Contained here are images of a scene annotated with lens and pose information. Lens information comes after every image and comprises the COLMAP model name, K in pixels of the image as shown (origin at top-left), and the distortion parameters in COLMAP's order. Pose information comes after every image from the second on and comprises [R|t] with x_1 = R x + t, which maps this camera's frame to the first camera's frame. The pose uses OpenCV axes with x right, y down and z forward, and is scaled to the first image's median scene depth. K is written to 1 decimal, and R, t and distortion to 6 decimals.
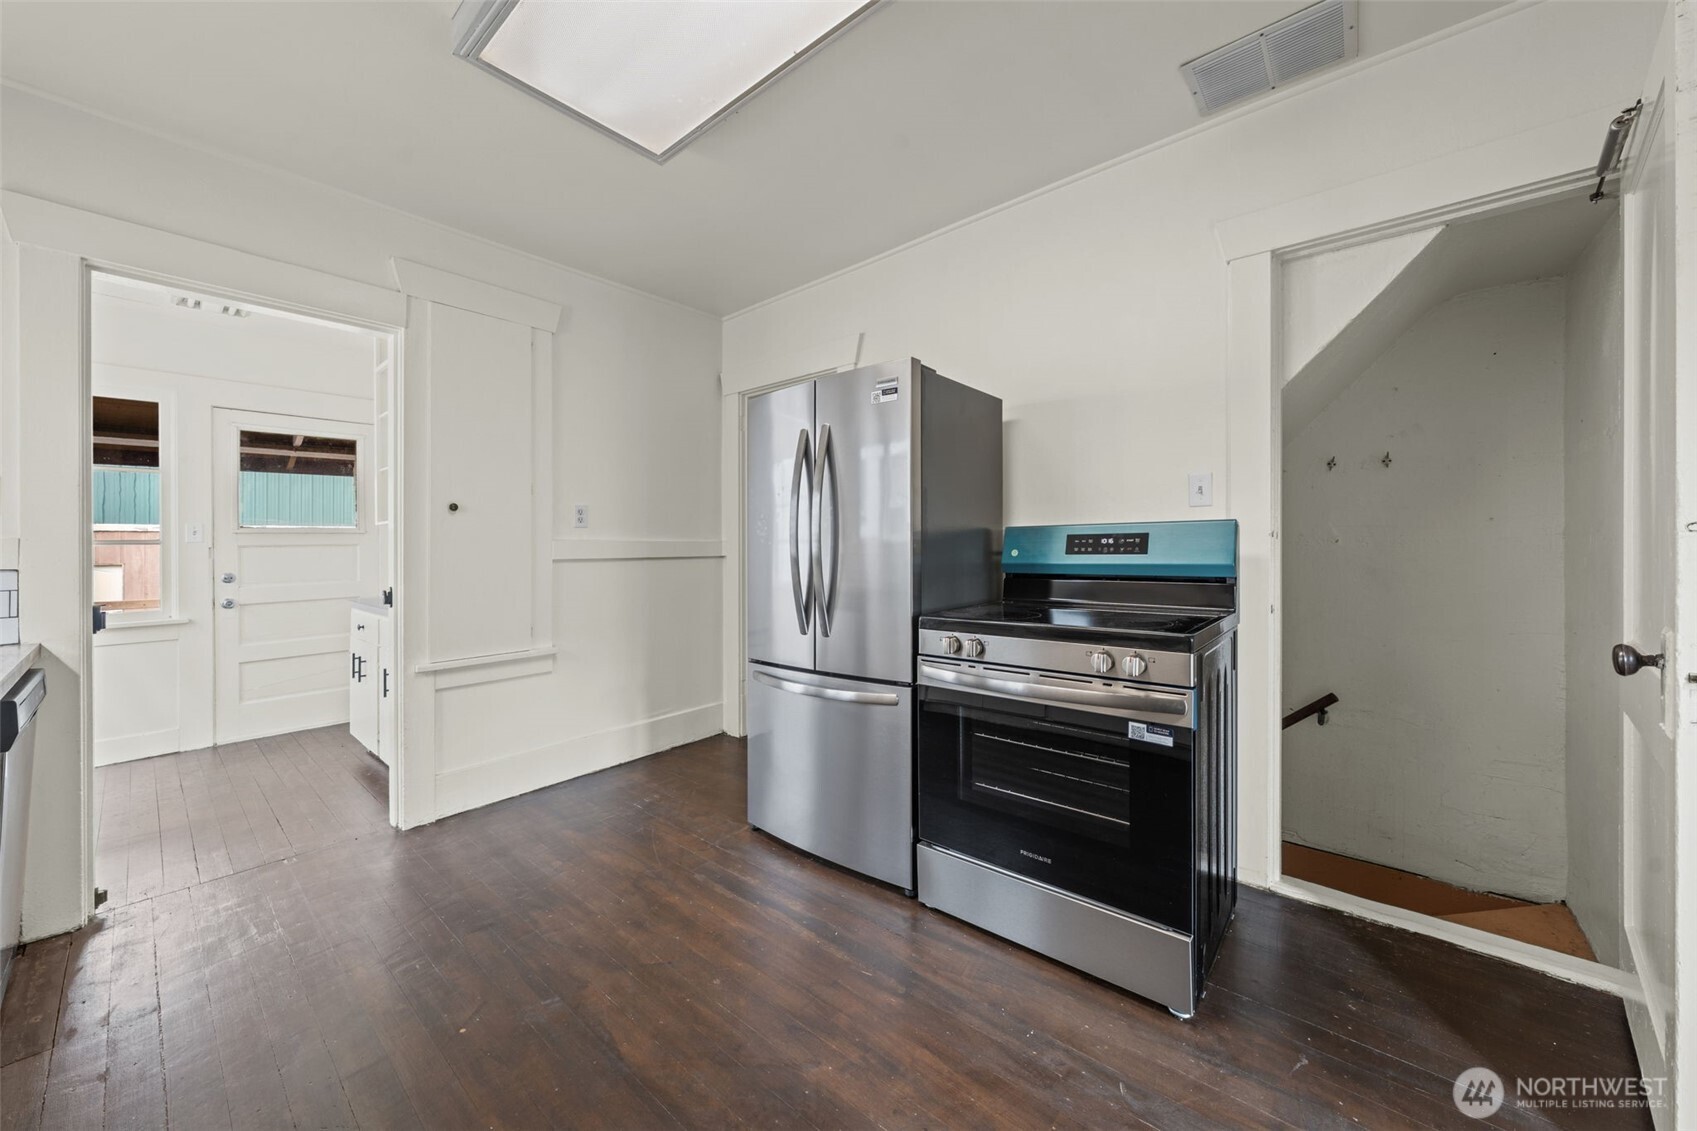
lens RADIAL K [[616.1, 0, 850.0], [0, 616.1, 539.3], [0, 0, 1]] dist [-0.003438, 0.000366]
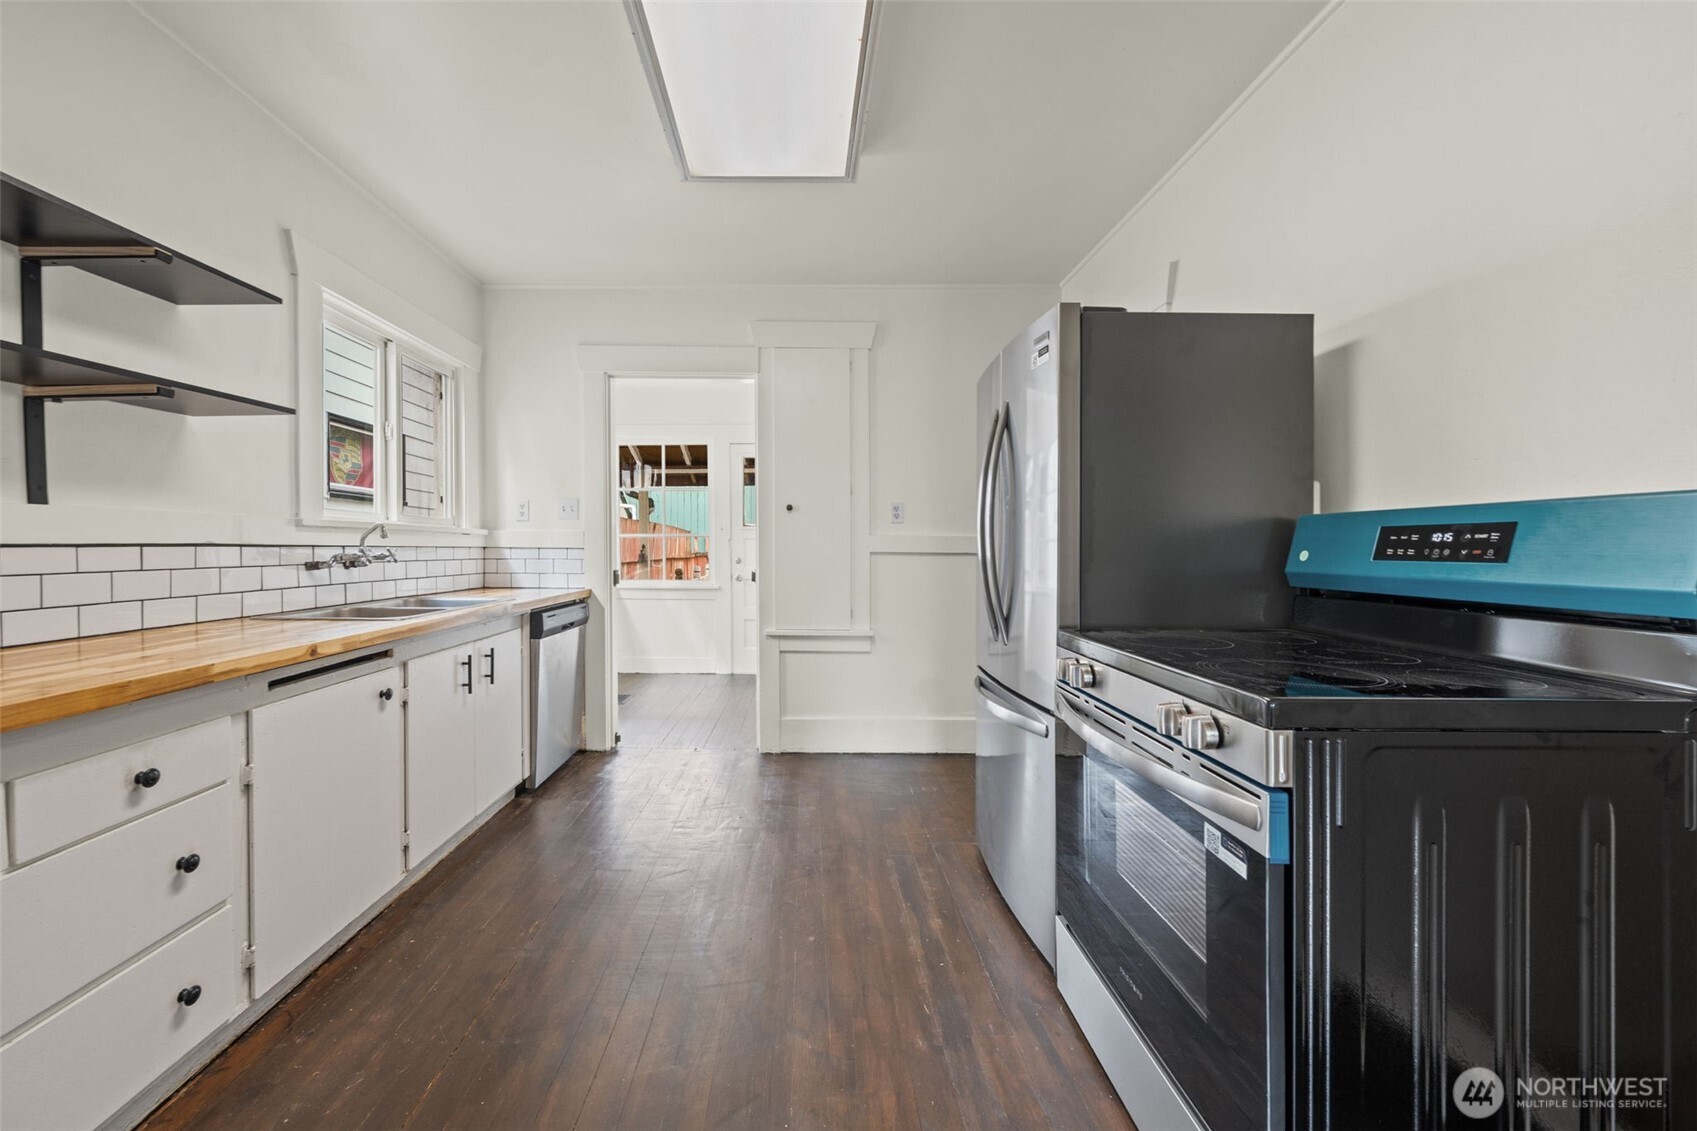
lens RADIAL K [[662.4, 0, 794.9], [0, 662.4, 543.2], [0, 0, 1]] dist [-0.009504, 0.000182]
pose [[0.639302, 0.014108, -0.768826, 0.490878], [-0.008027, 0.999900, 0.011673, 0.005624], [0.768914, -0.001292, 0.639351, 0.174941]]
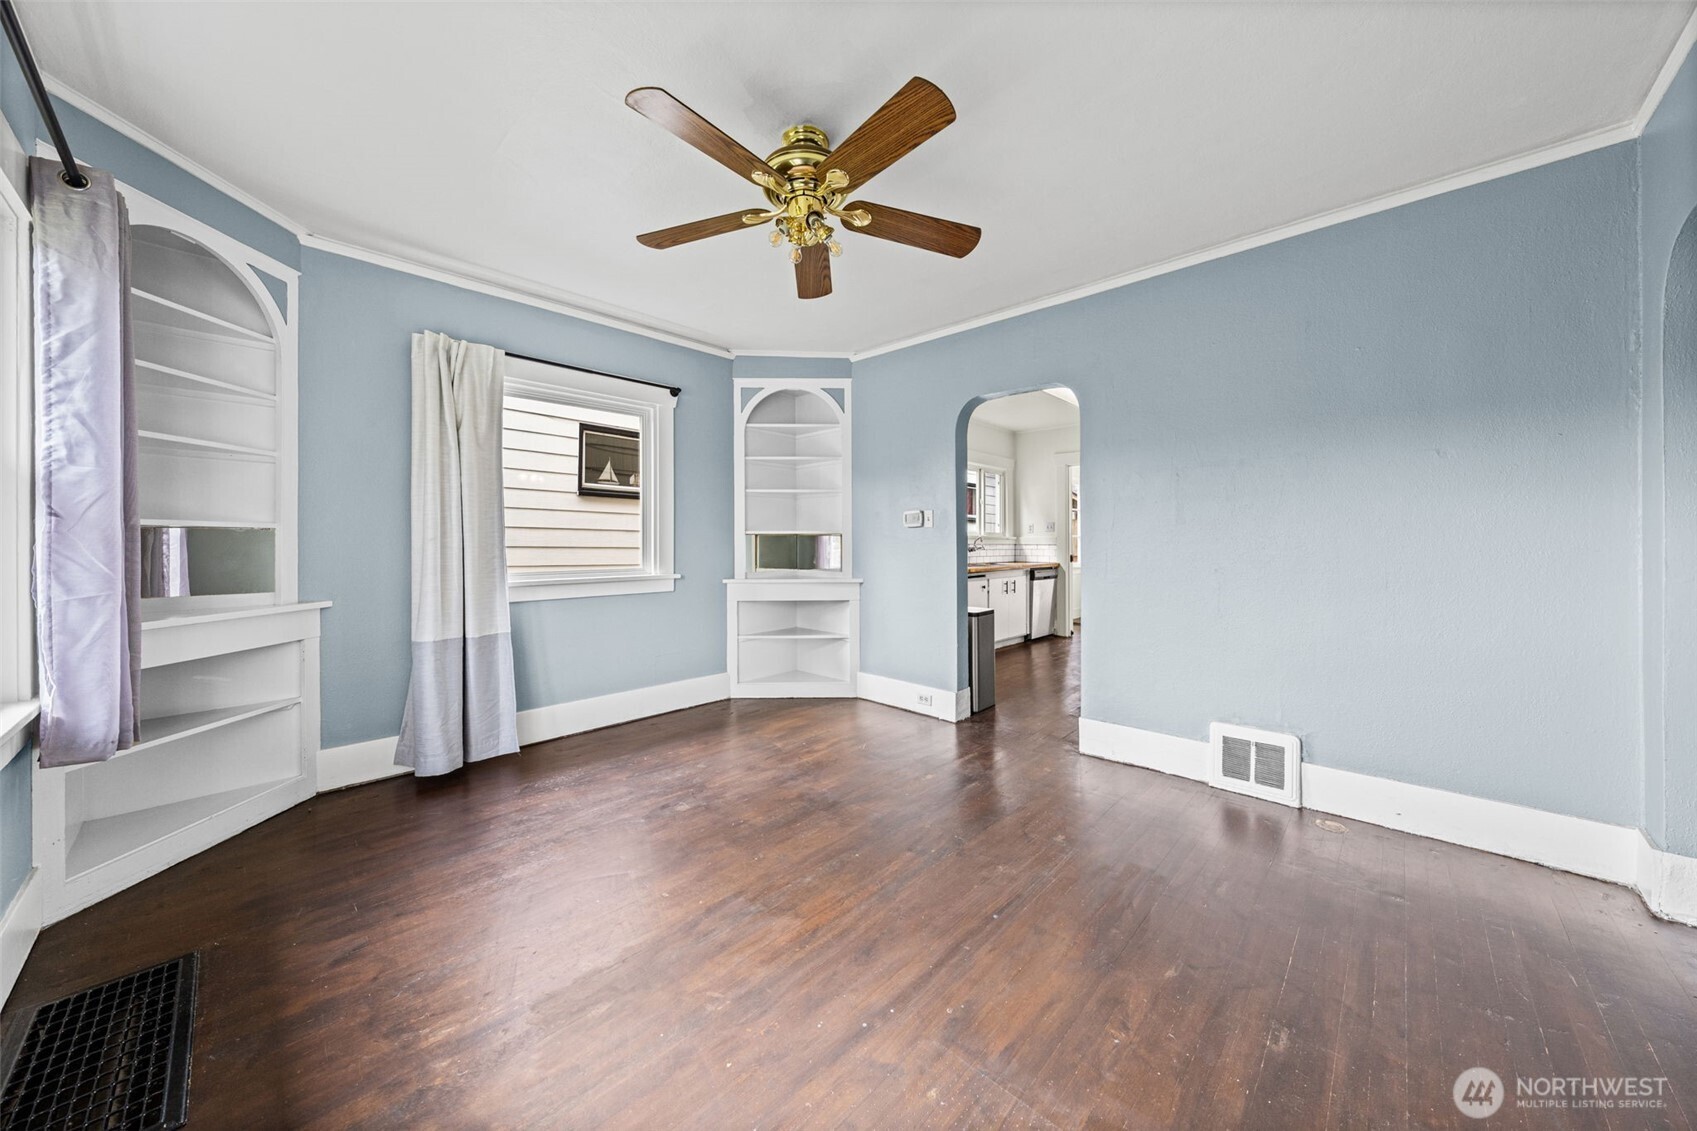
lens RADIAL K [[578.5, 0, 858.3], [0, 578.5, 542.5], [0, 0, 1]] dist [-0.013656, -0.000017]
pose [[-0.039473, 0.019185, -0.999036, 2.182635], [0.001510, 0.999816, 0.019140, -0.036455], [0.999219, -0.000753, -0.039495, -0.160509]]
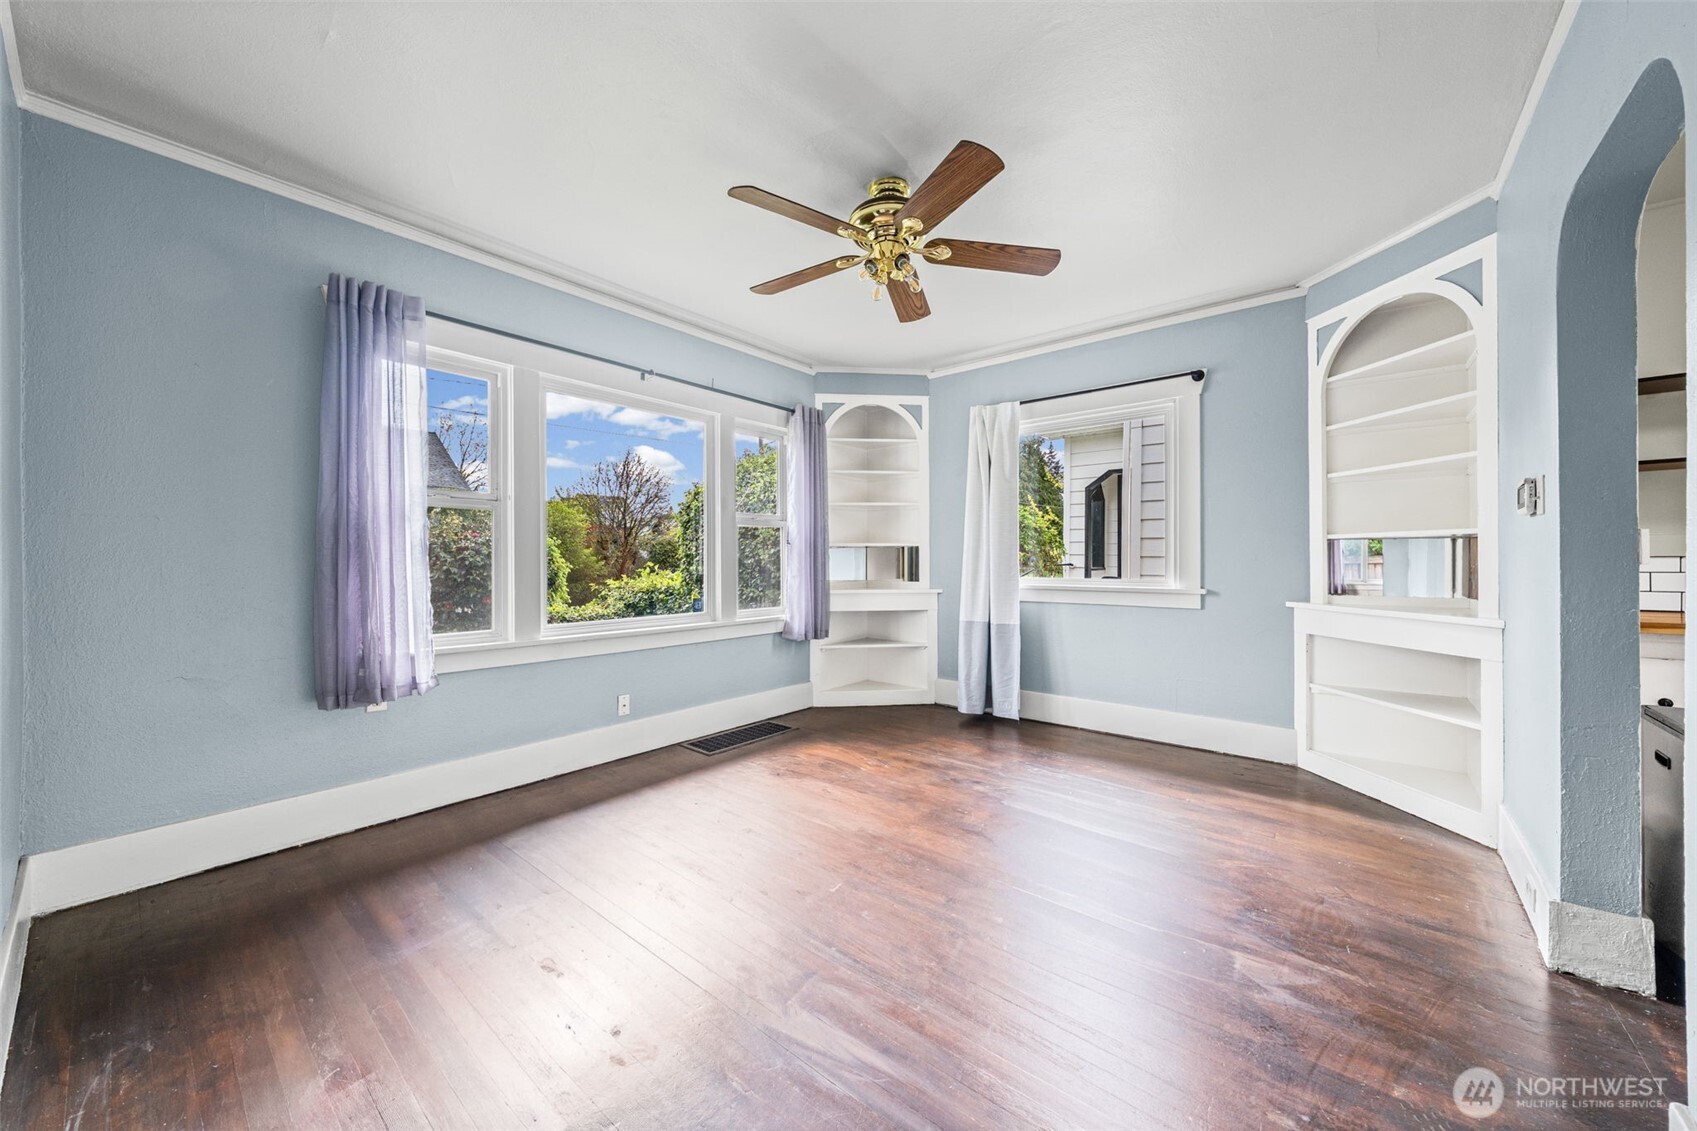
lens RADIAL K [[616.1, 0, 850.2], [0, 616.1, 556.7], [0, 0, 1]] dist [-0.003438, 0.000366]
pose [[-0.999608, 0.025134, -0.012361, 1.347117], [0.025121, 0.999684, 0.001183, -0.015219], [0.012387, 0.000872, -0.999923, 0.836054]]
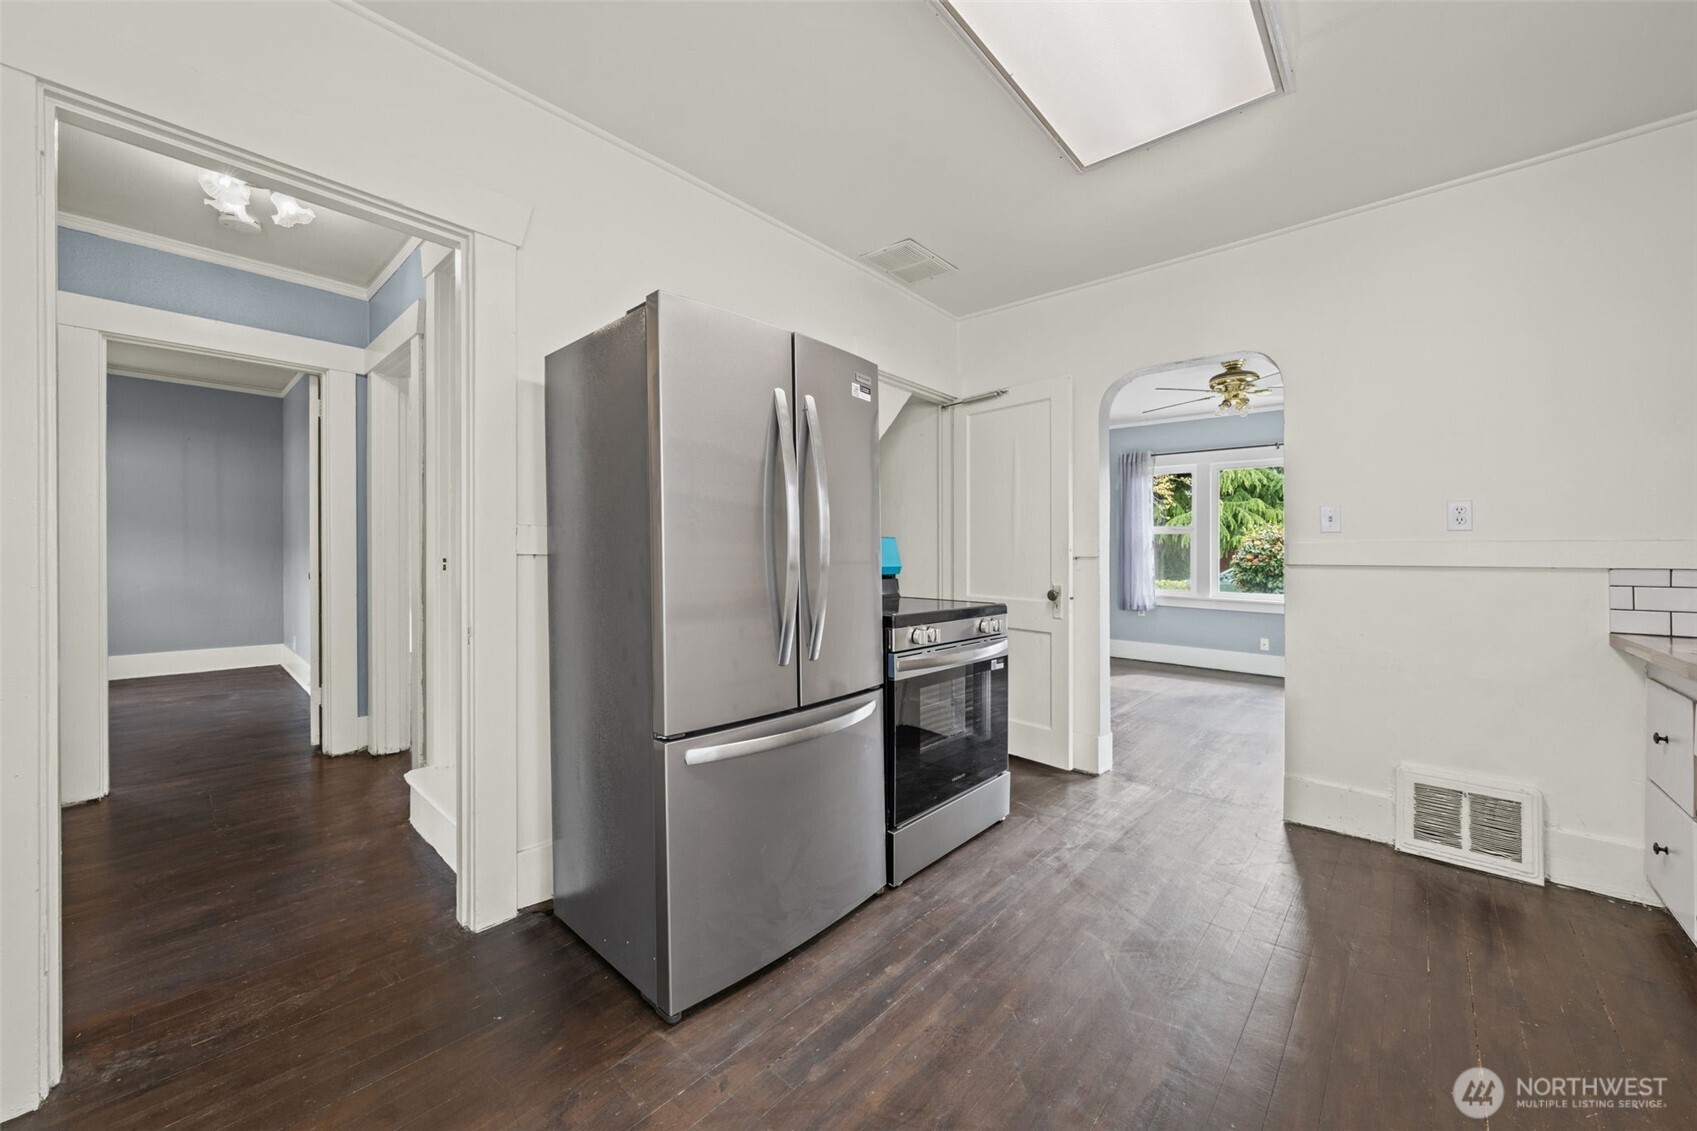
lens RADIAL K [[616.1, 0, 860.8], [0, 616.1, 549.9], [0, 0, 1]] dist [-0.003438, 0.000366]
pose [[0.028593, 0.020246, 0.999386, -0.871815], [-0.019717, 0.999612, -0.019687, 0.029203], [-0.999397, -0.019142, 0.028981, 0.941995]]
